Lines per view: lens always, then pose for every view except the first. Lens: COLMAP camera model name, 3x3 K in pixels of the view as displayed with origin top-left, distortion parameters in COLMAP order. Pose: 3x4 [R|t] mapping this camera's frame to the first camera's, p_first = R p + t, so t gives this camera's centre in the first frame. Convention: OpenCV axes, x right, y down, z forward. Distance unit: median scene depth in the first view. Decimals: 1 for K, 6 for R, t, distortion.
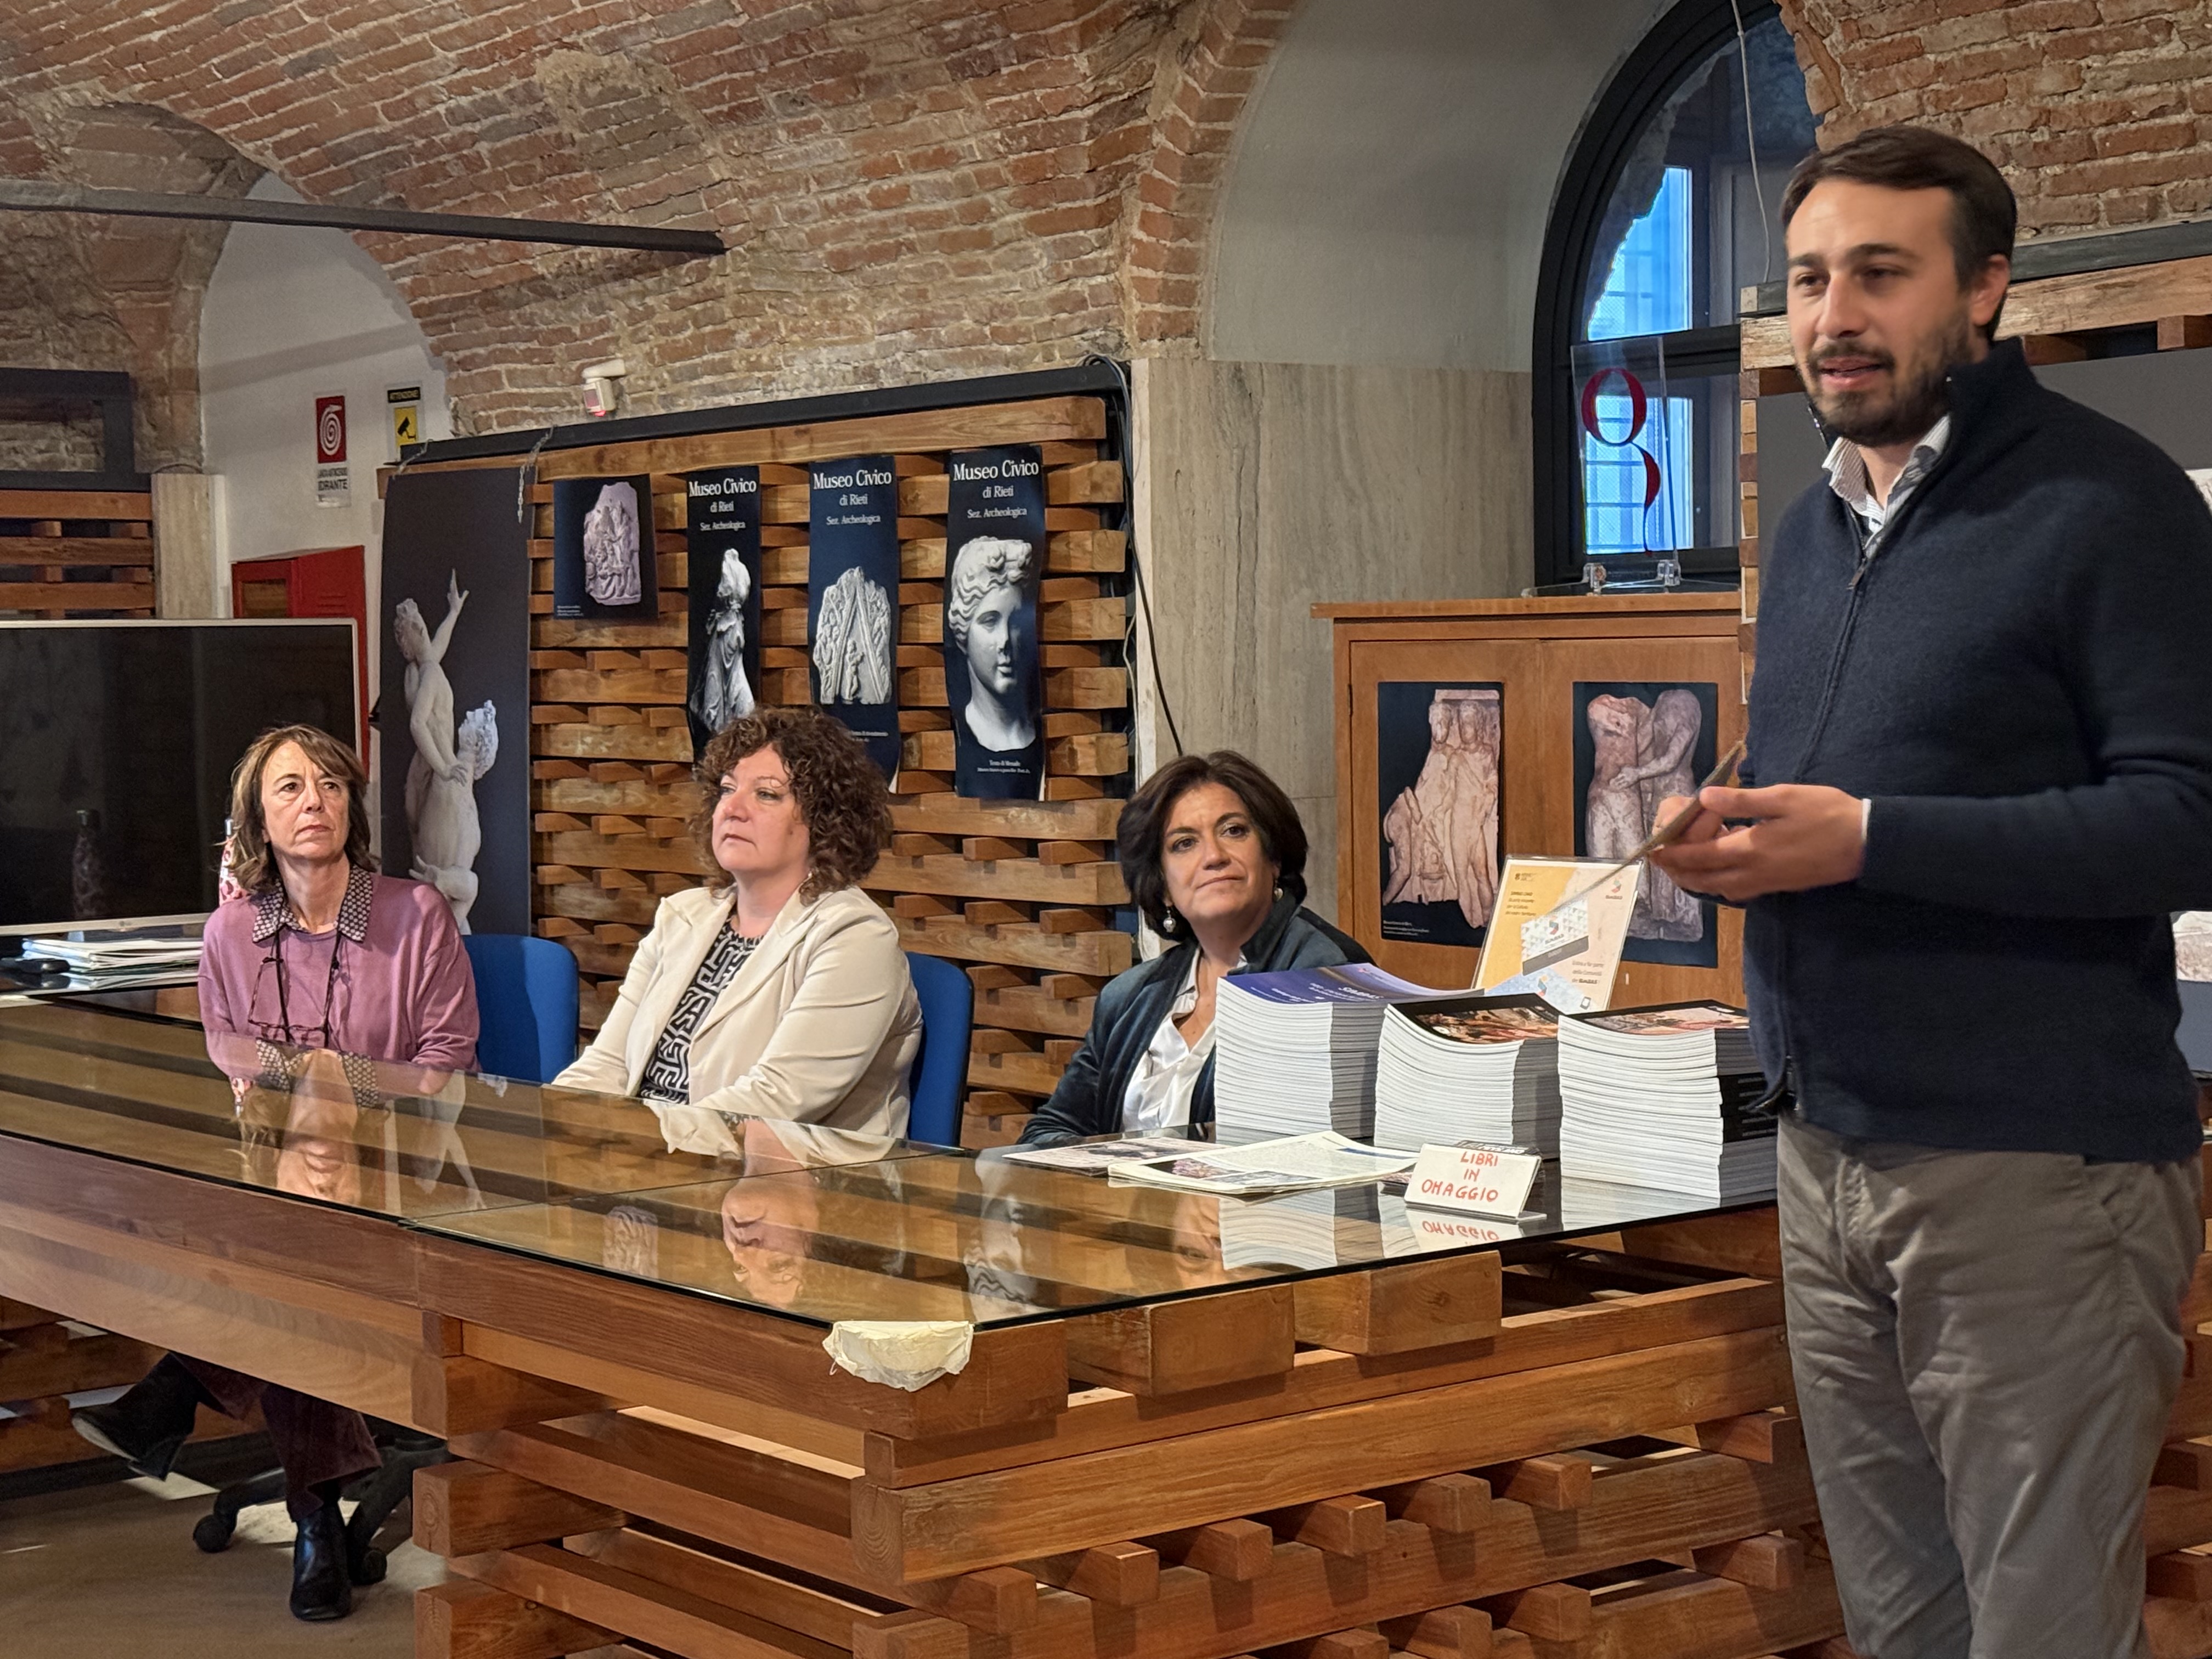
lens RADIAL K [[3705.7, 0, 1036.4], [0, 3705.7, 830.6], [0, 0, 1]] dist [0.186314, -0.179385]
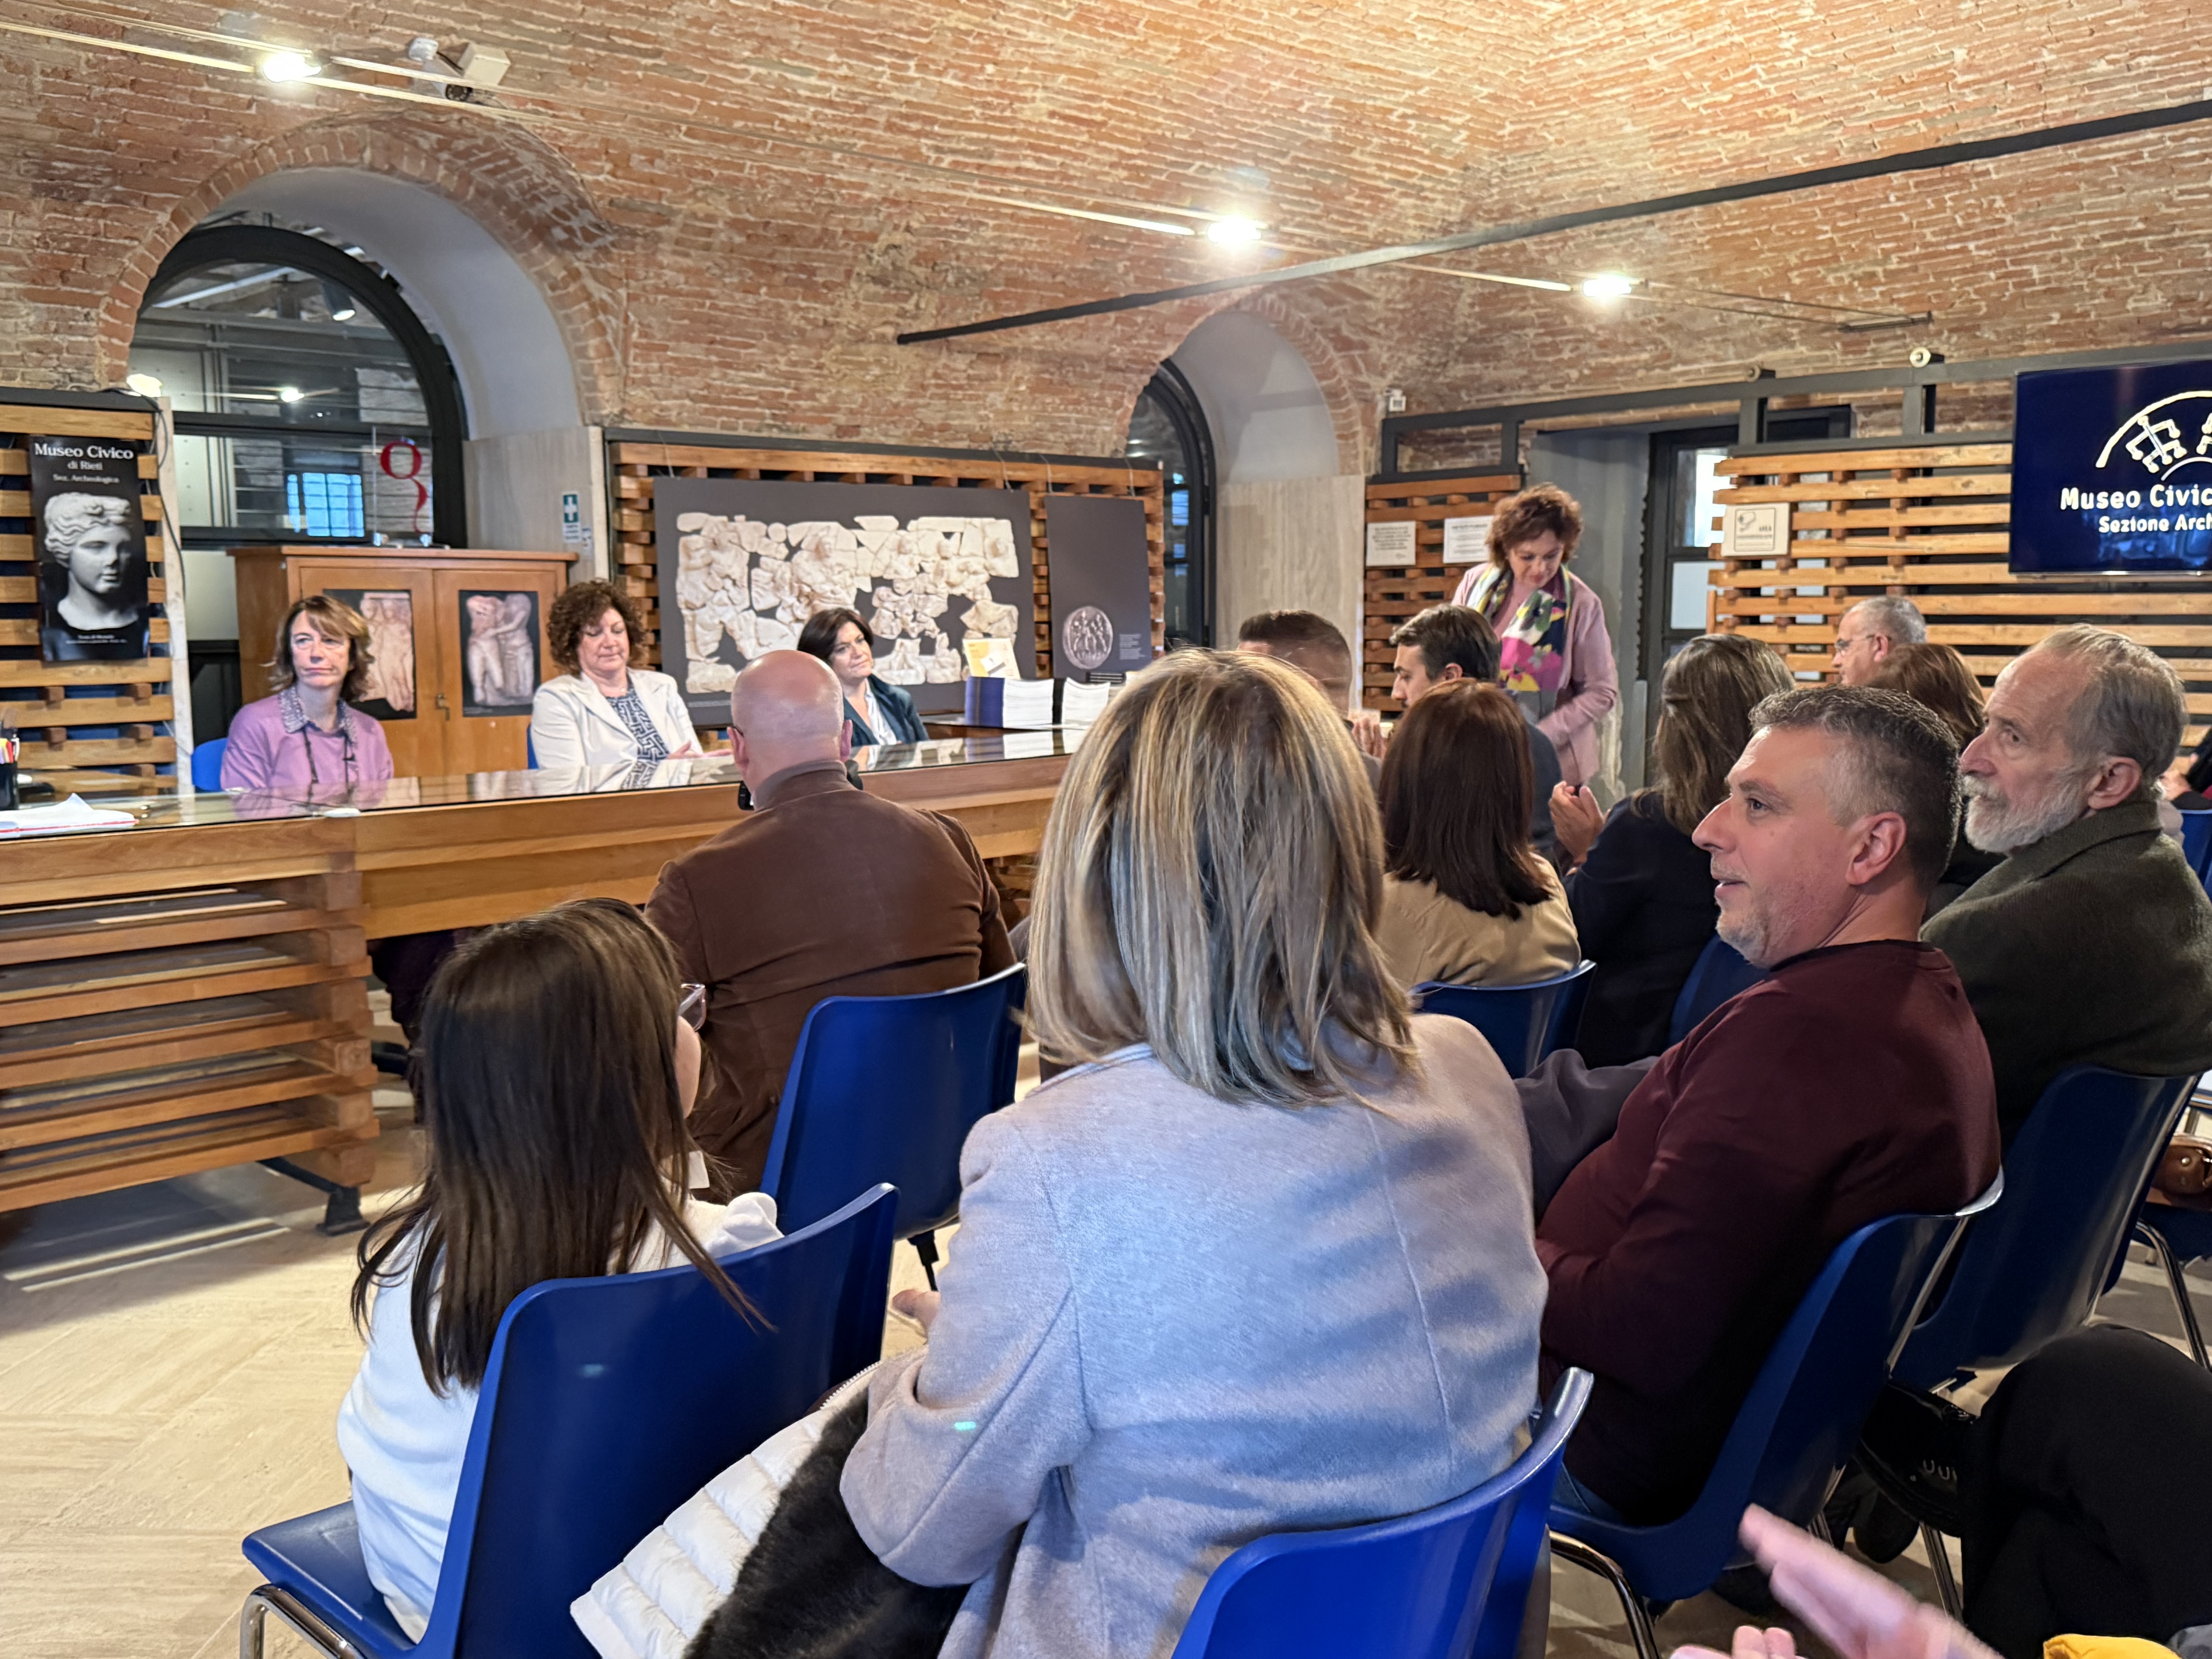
lens RADIAL K [[1964.4, 0, 1107.9], [0, 1964.4, 838.8], [0, 0, 1]] dist [0.186963, -0.394226]
pose [[-0.143341, -0.097805, 0.984829, -0.926849], [0.060316, 0.992392, 0.107334, 0.001672], [-0.987834, 0.074786, -0.136351, 0.689389]]
